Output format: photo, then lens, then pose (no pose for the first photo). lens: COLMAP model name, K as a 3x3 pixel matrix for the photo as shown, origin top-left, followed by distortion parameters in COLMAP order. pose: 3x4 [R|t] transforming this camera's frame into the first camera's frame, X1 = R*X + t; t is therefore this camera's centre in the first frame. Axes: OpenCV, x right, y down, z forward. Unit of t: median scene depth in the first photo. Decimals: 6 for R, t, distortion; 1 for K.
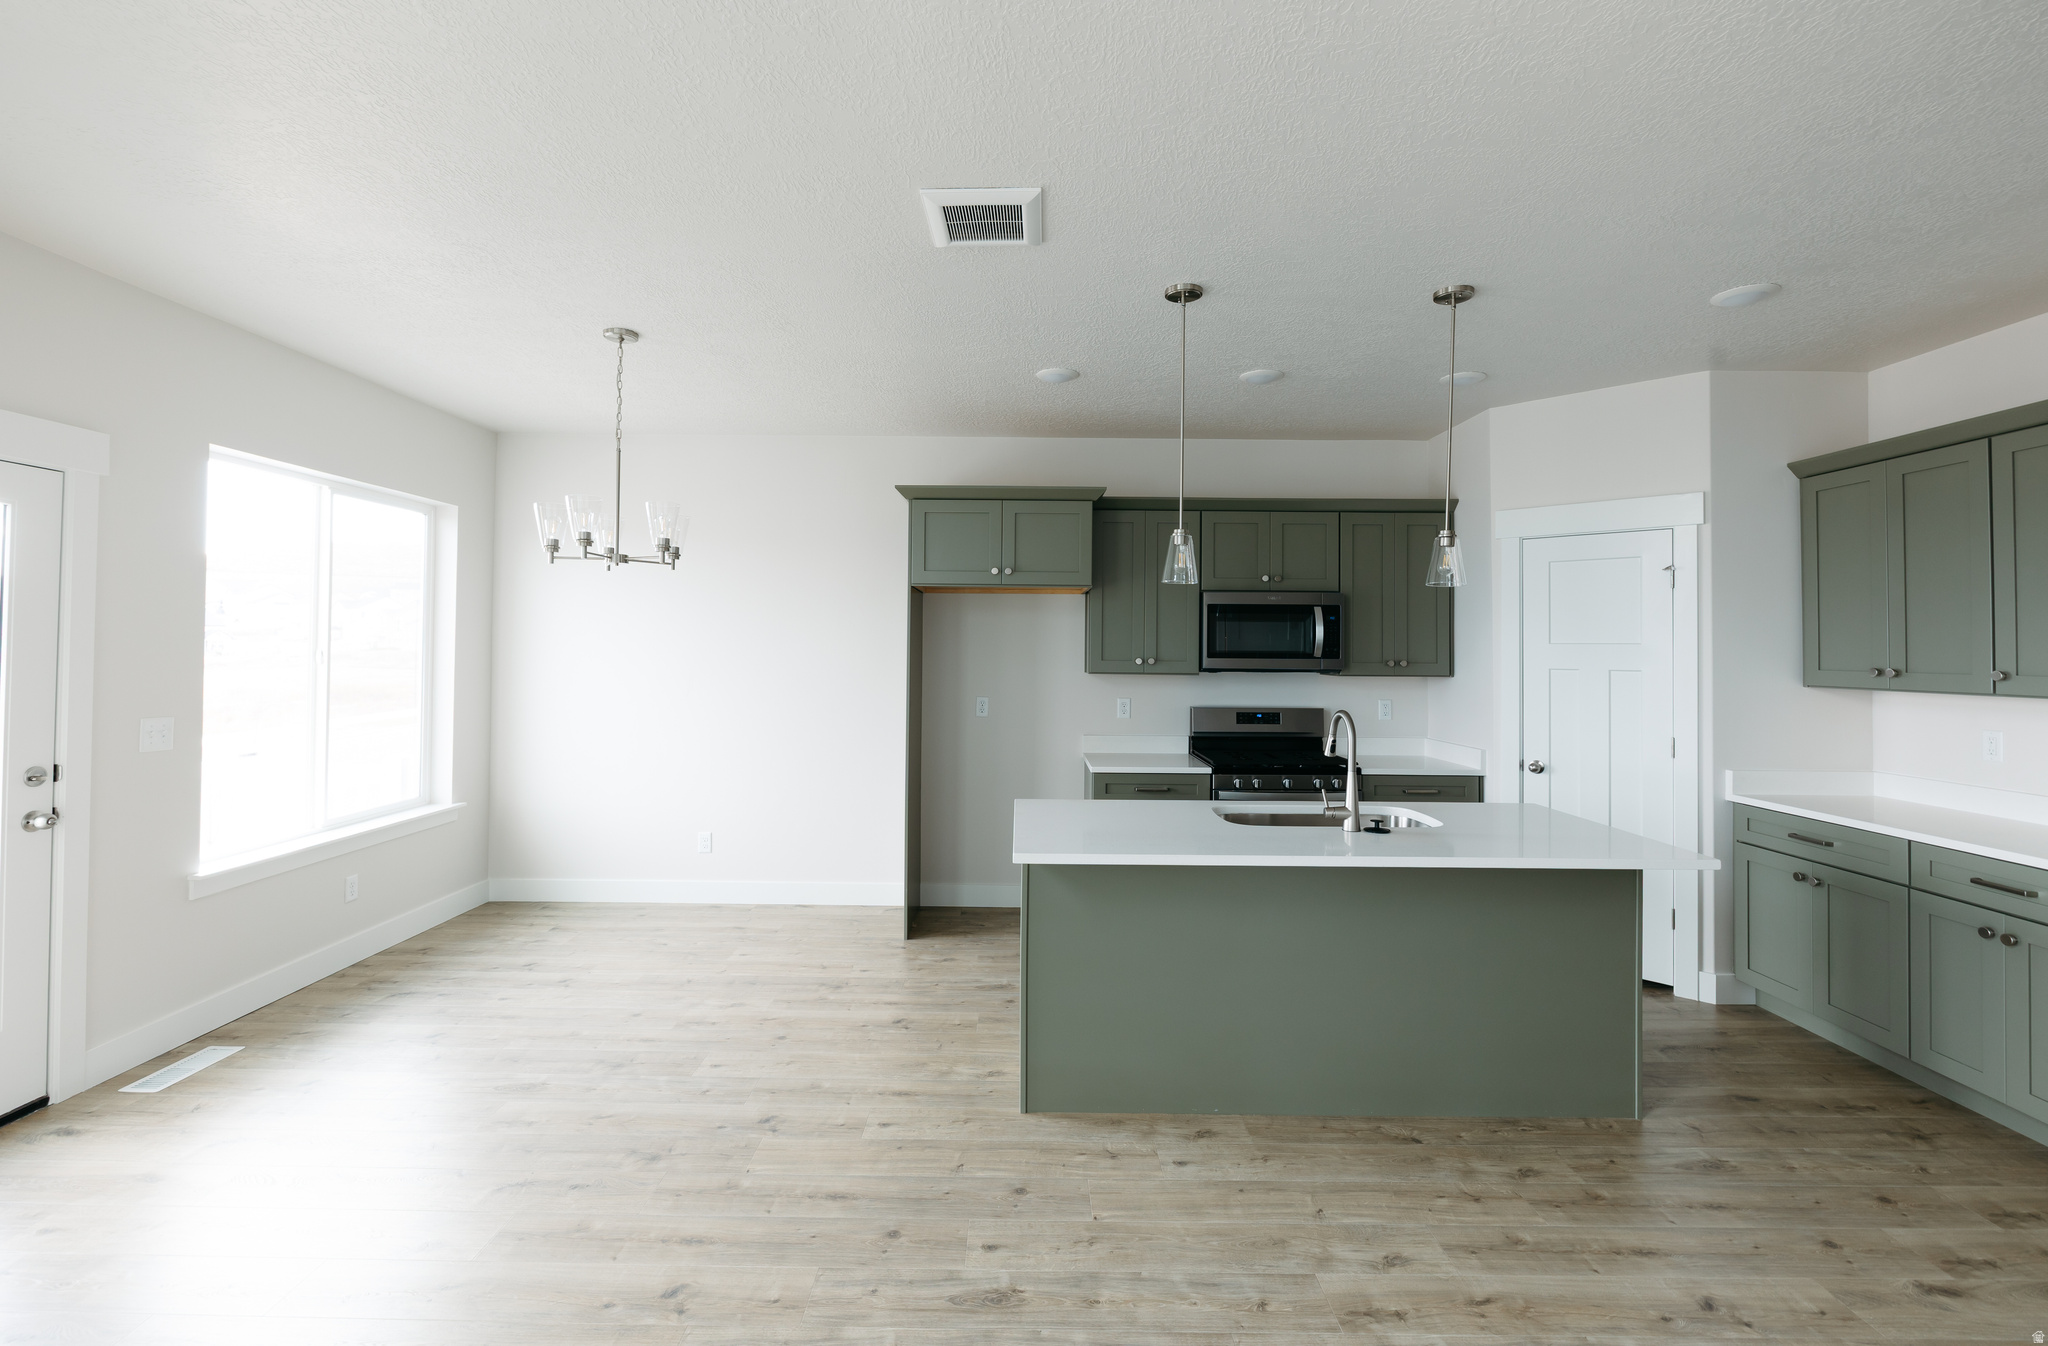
lens RADIAL K [[909.6, 0, 1010.4], [0, 909.6, 631.6], [0, 0, 1]] dist [-0.003371, -0.000330]
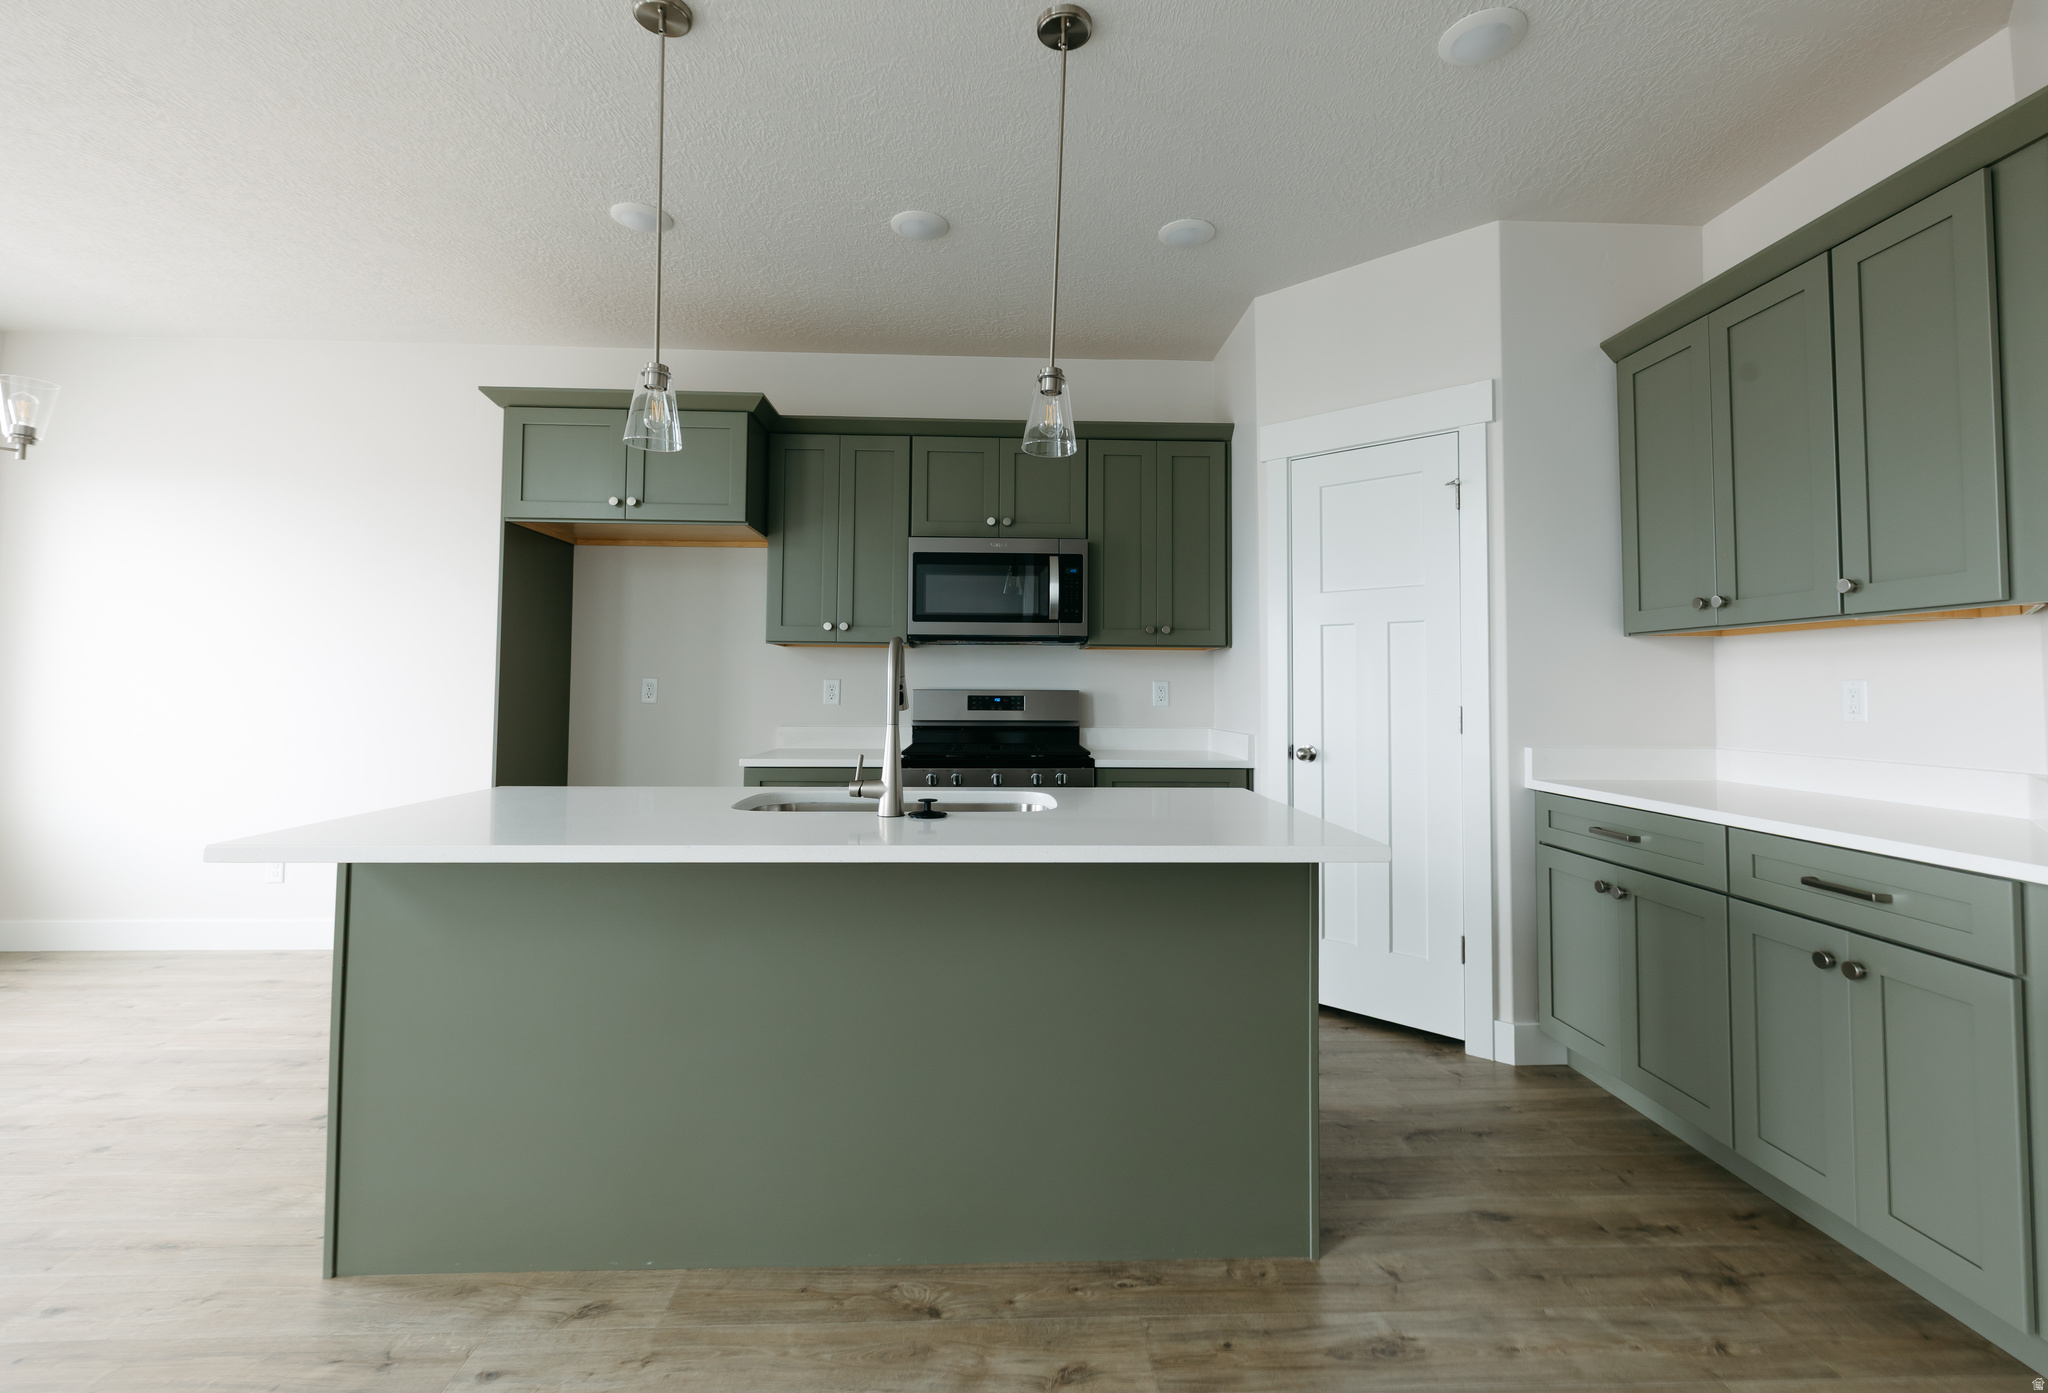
lens RADIAL K [[923.5, 0, 1026.3], [0, 923.5, 650.8], [0, 0, 1]] dist [0.001479, 0.000128]
pose [[0.998913, 0.000470, 0.046617, 0.397728], [0.000665, 0.999704, -0.024314, 0.105623], [-0.046614, 0.024318, 0.998617, 0.298637]]
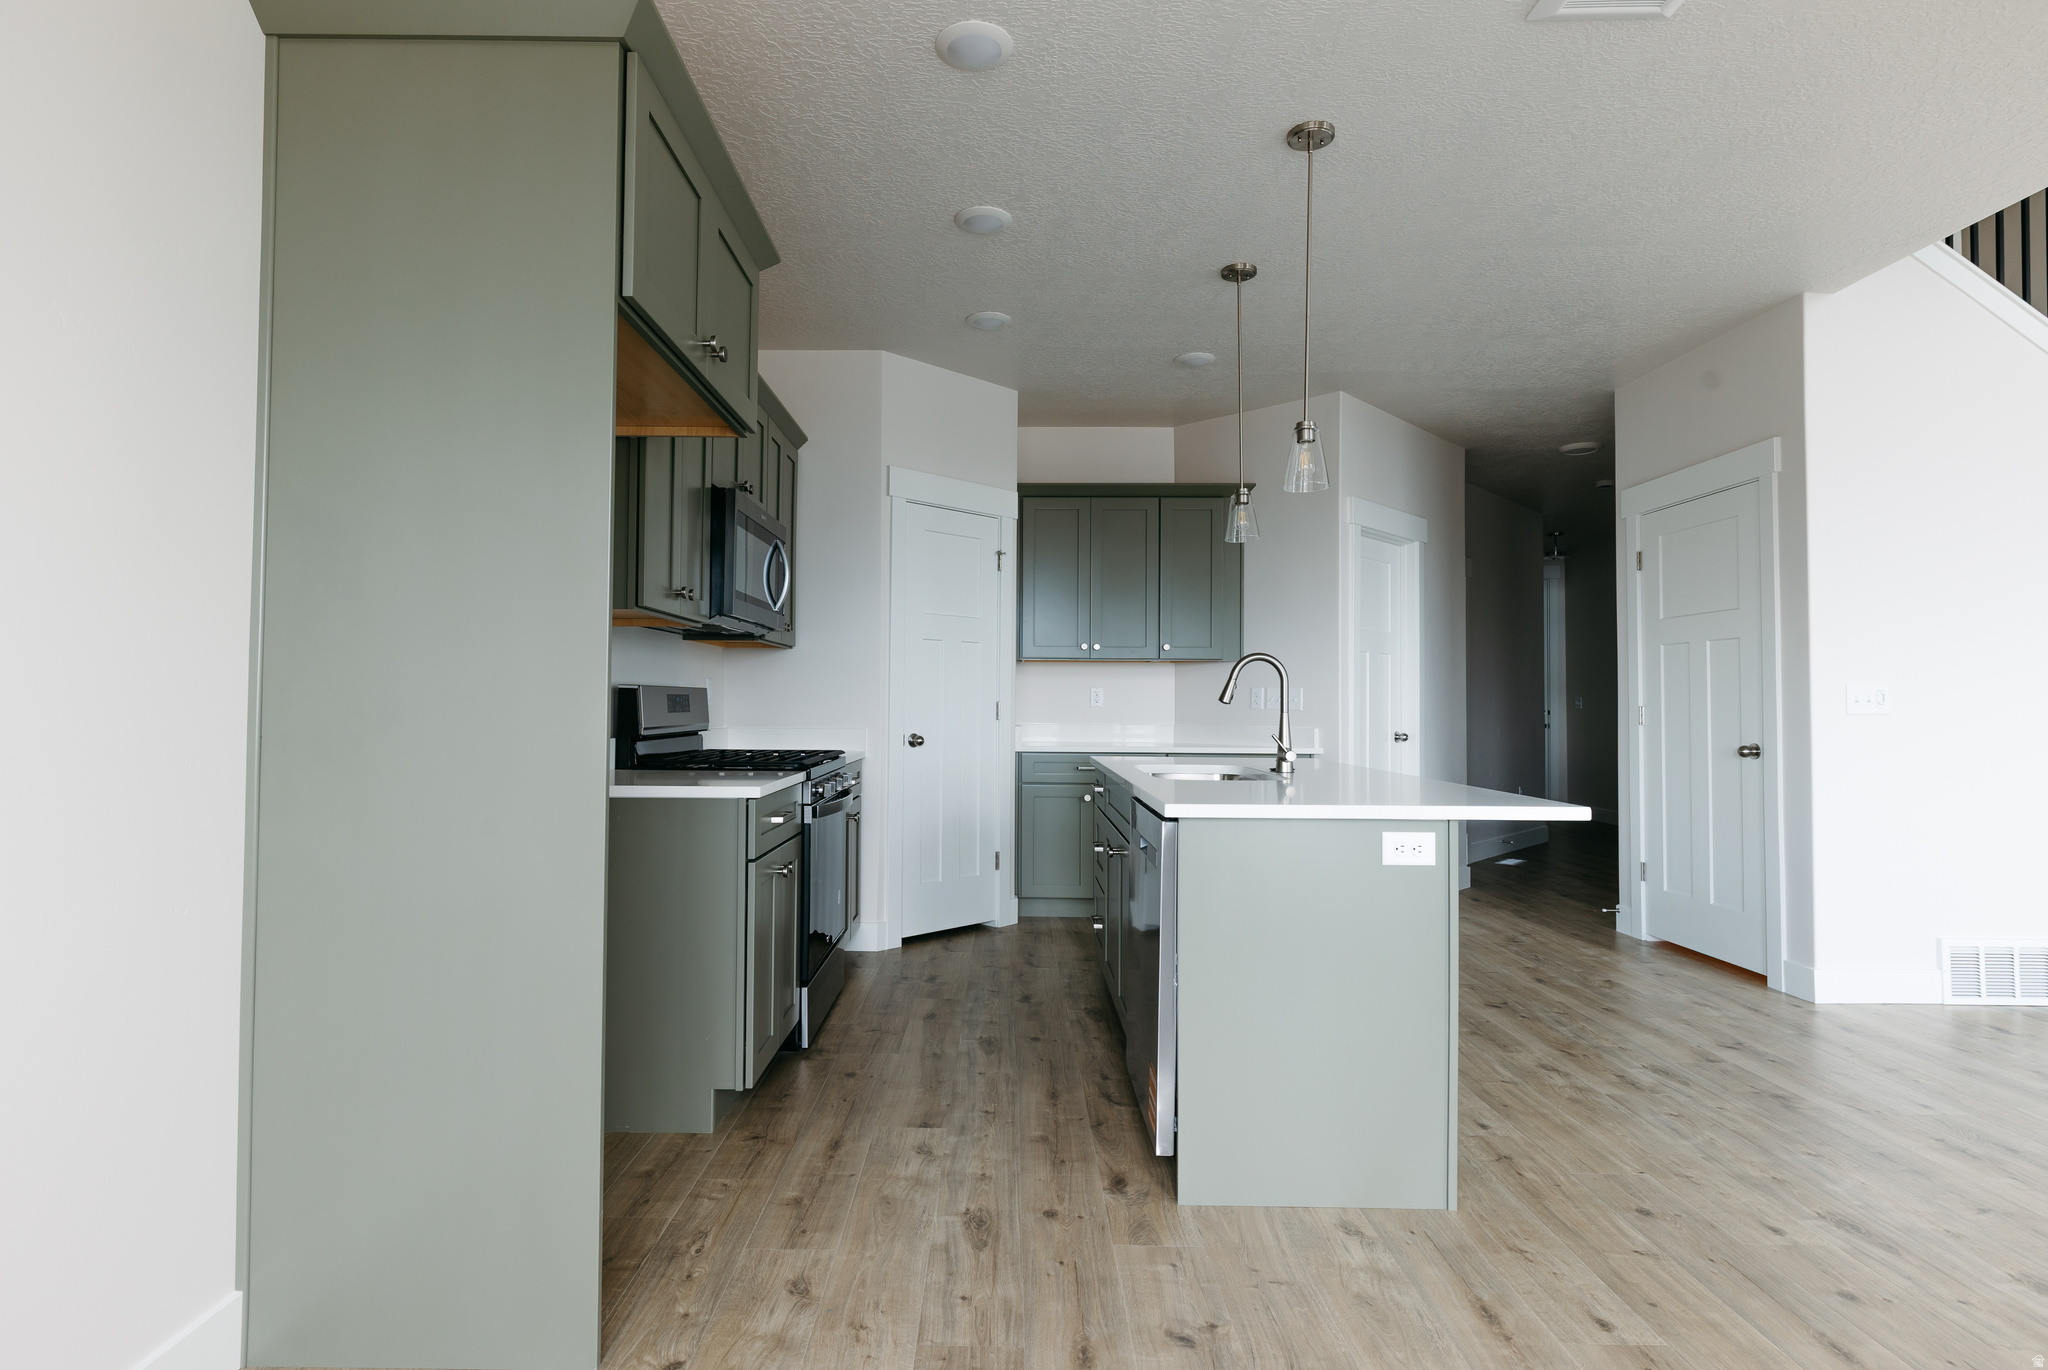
lens RADIAL K [[1040.2, 0, 1016.4], [0, 1040.2, 676.6], [0, 0, 1]] dist [0.000177, 0.000573]
pose [[-0.012597, 0.015997, 0.999793, -0.682512], [-0.023960, 0.999580, -0.016296, 0.126005], [-0.999634, -0.024161, -0.012208, 1.180085]]
